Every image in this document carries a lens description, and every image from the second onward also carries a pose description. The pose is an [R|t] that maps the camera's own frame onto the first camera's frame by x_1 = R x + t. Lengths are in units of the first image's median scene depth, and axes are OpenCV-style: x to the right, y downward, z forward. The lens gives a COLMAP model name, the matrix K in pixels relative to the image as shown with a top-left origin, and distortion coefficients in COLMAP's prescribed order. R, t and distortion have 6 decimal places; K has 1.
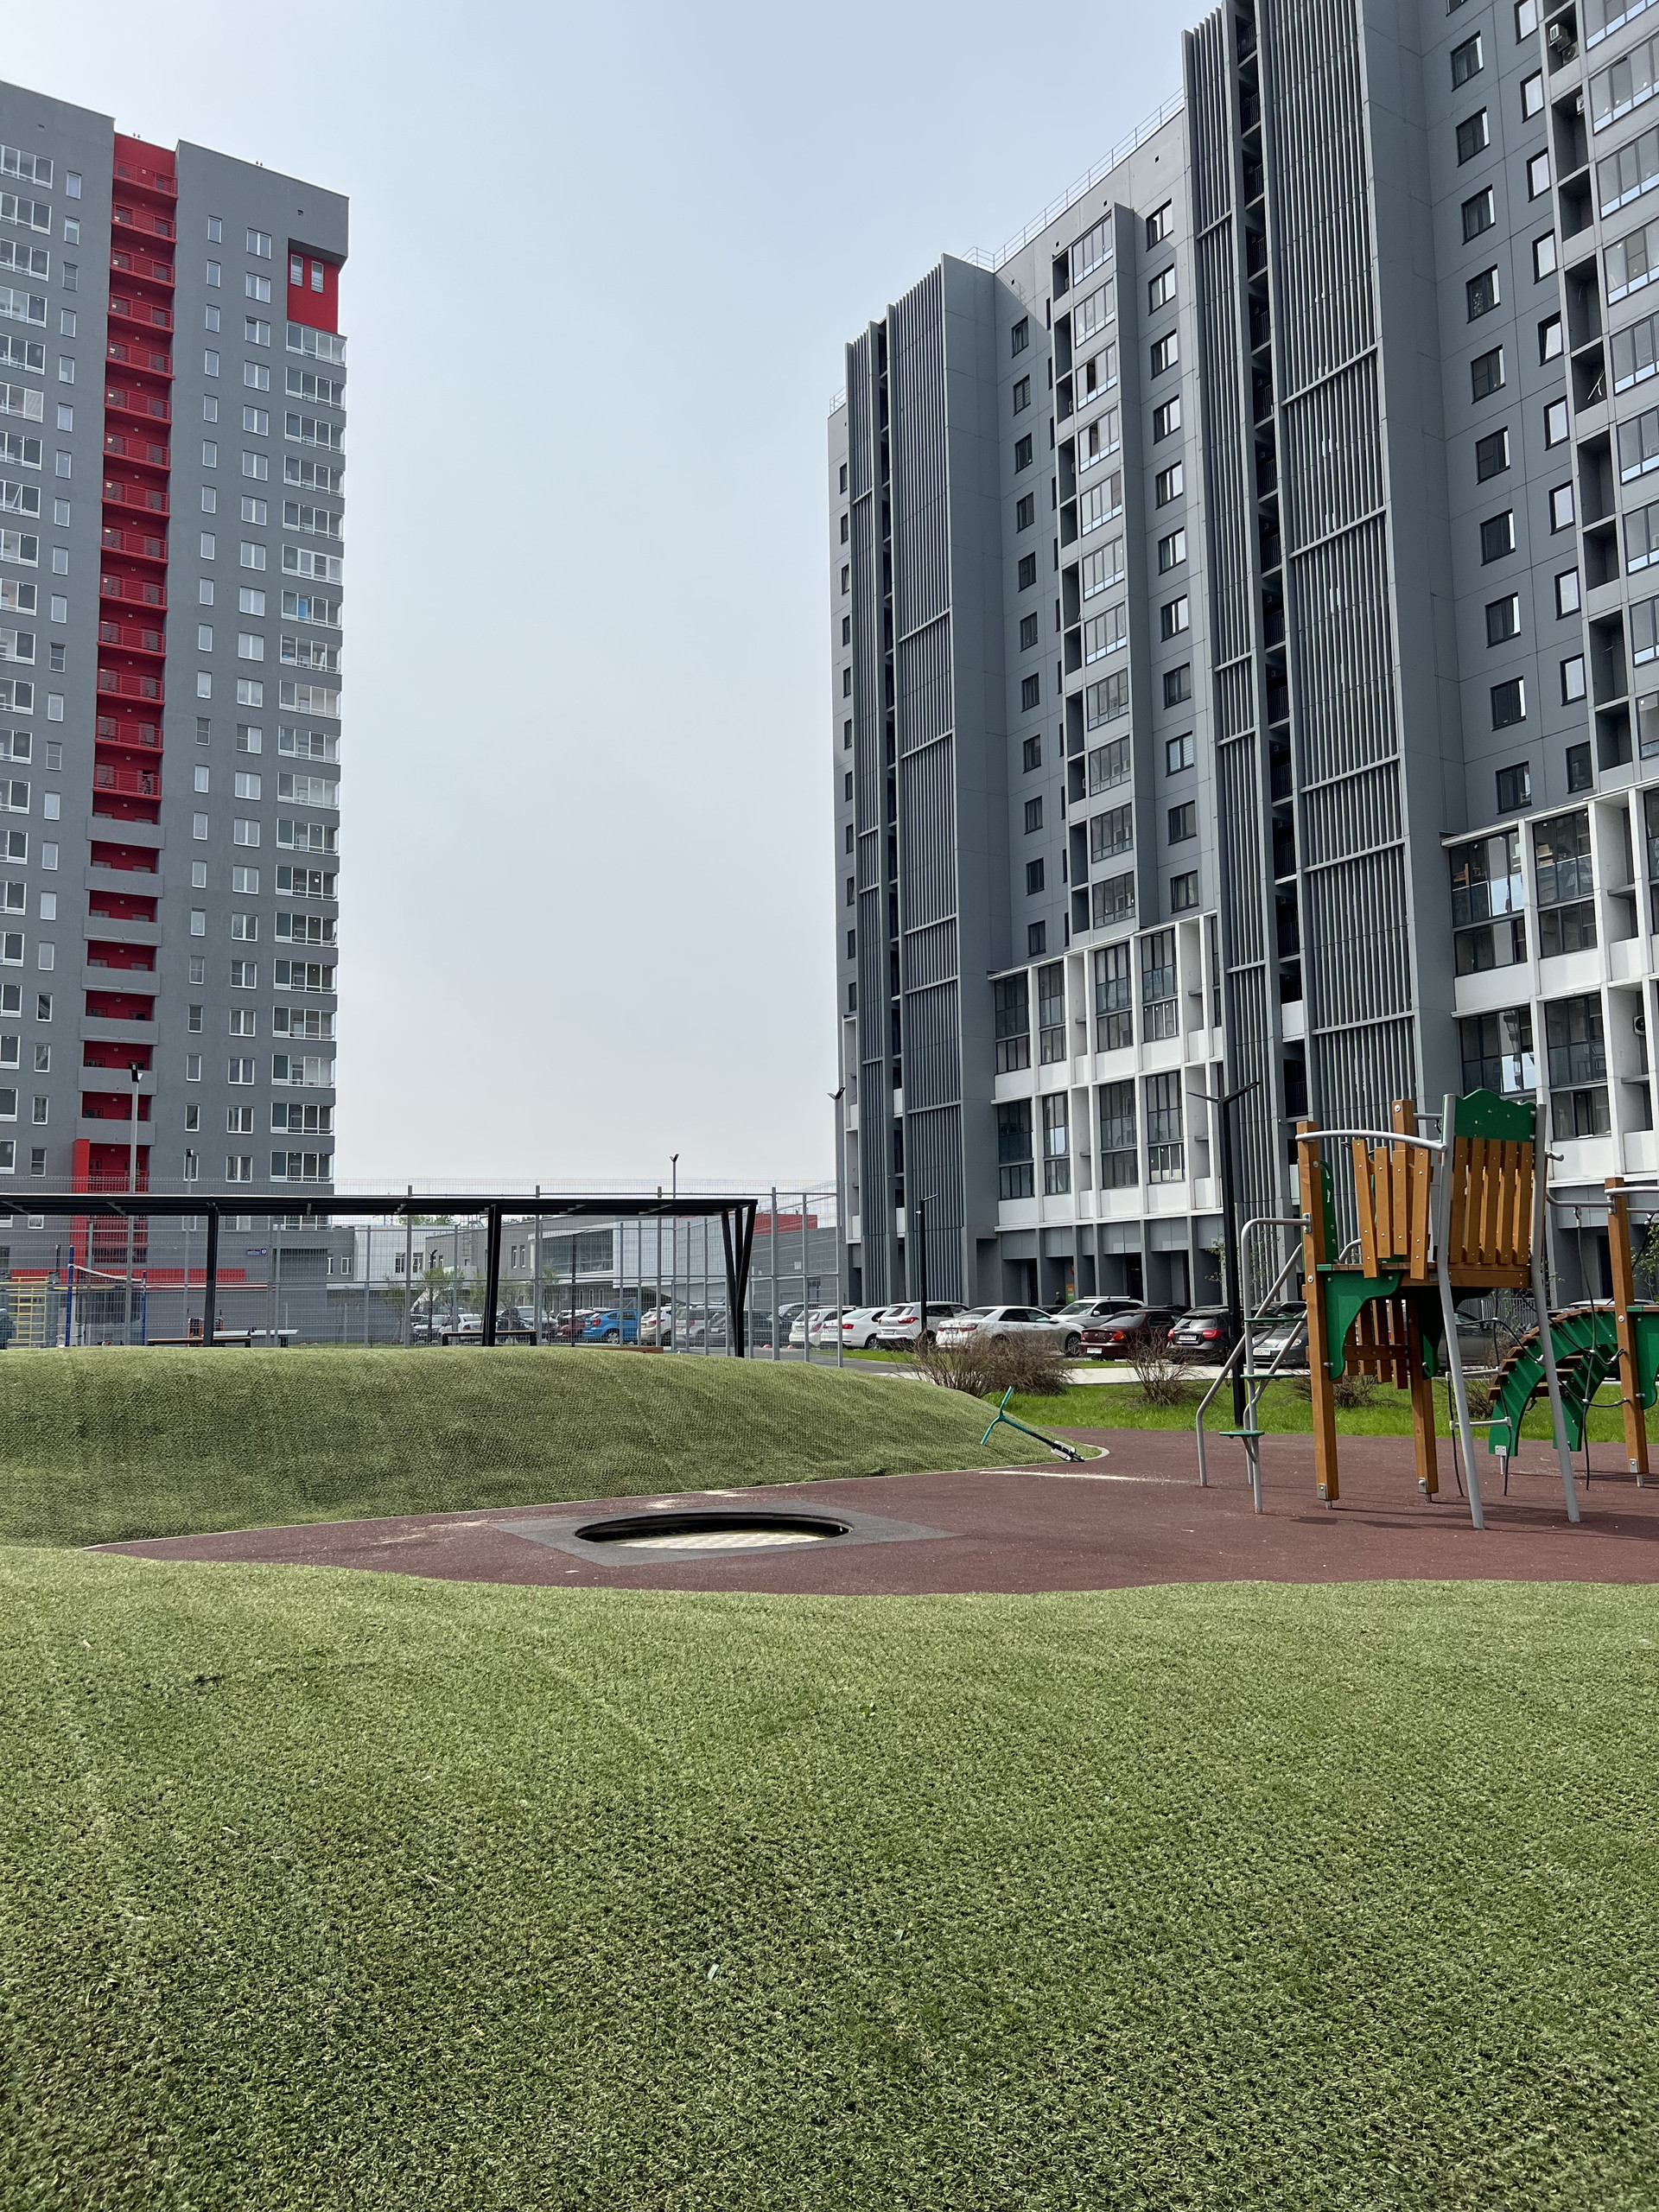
lens RADIAL K [[1654.6, 0, 817.8], [0, 1654.6, 1146.0], [0, 0, 1]] dist [0.001034, -0.003931]
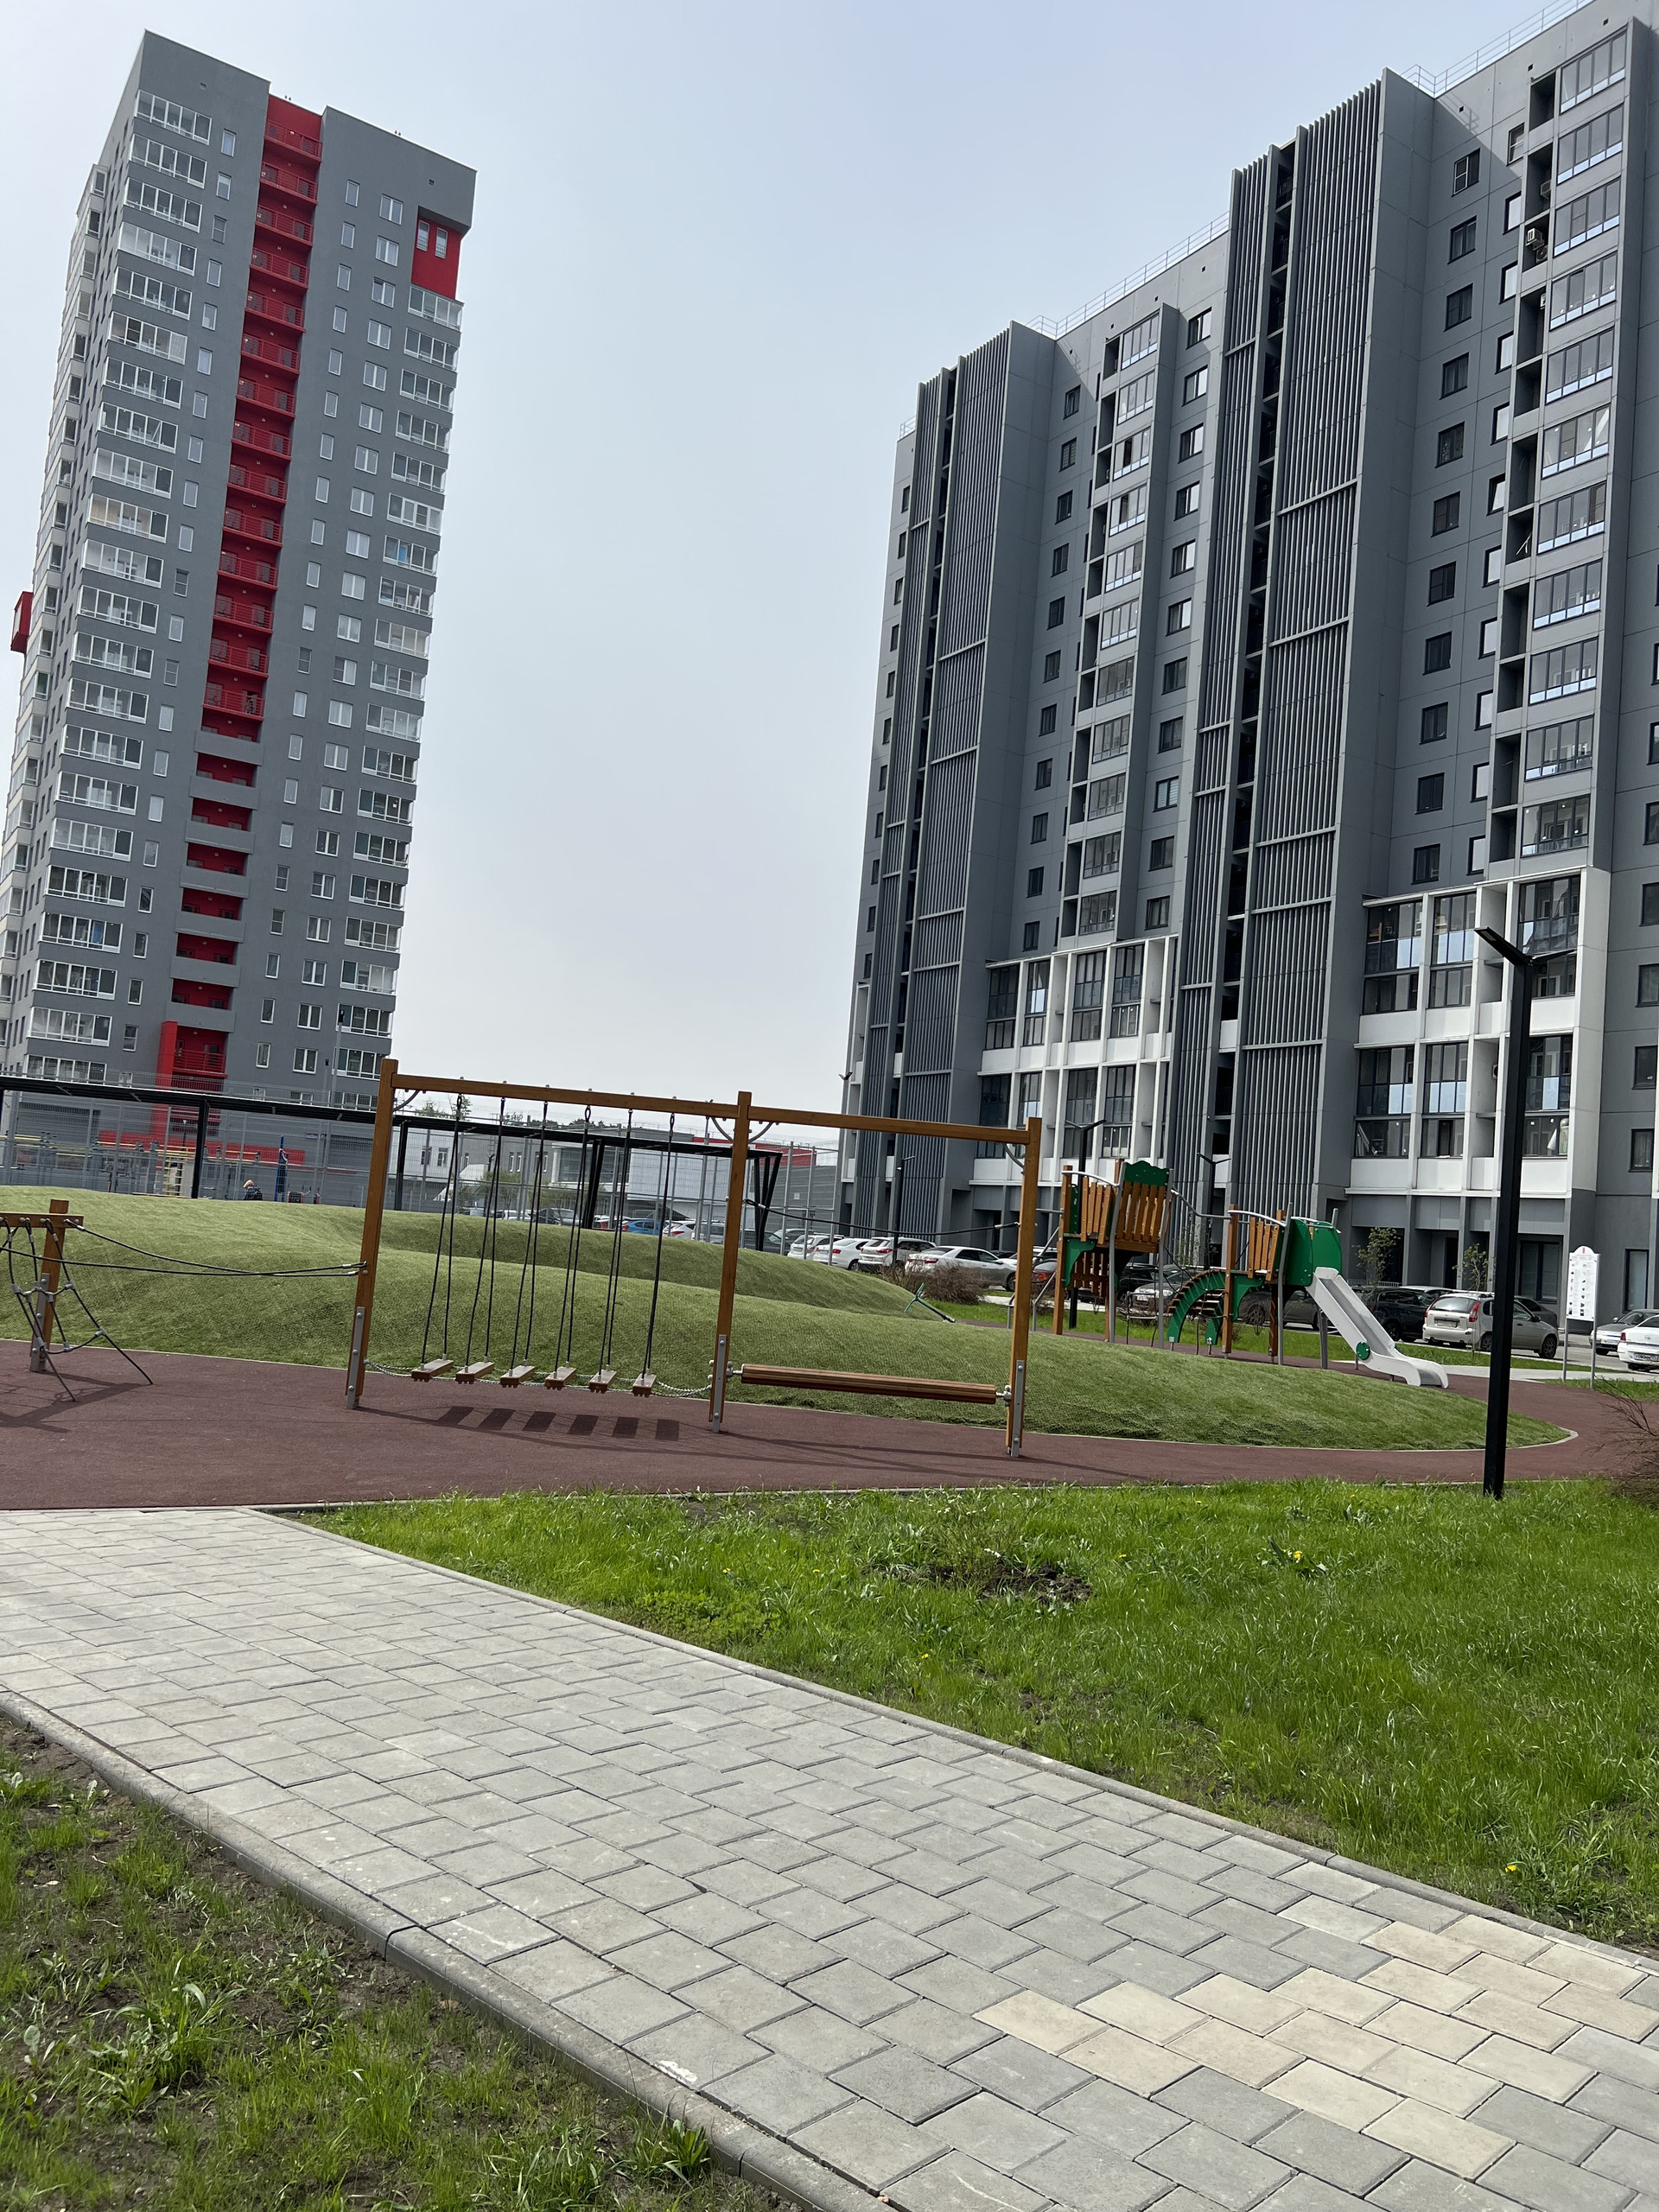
lens RADIAL K [[1654.6, 0, 817.8], [0, 1654.6, 1146.0], [0, 0, 1]] dist [0.001034, -0.003931]
pose [[0.995252, 0.097310, 0.001859, -0.003791], [-0.097300, 0.994334, 0.042812, -0.014299], [0.002318, -0.042790, 0.999081, -0.160003]]
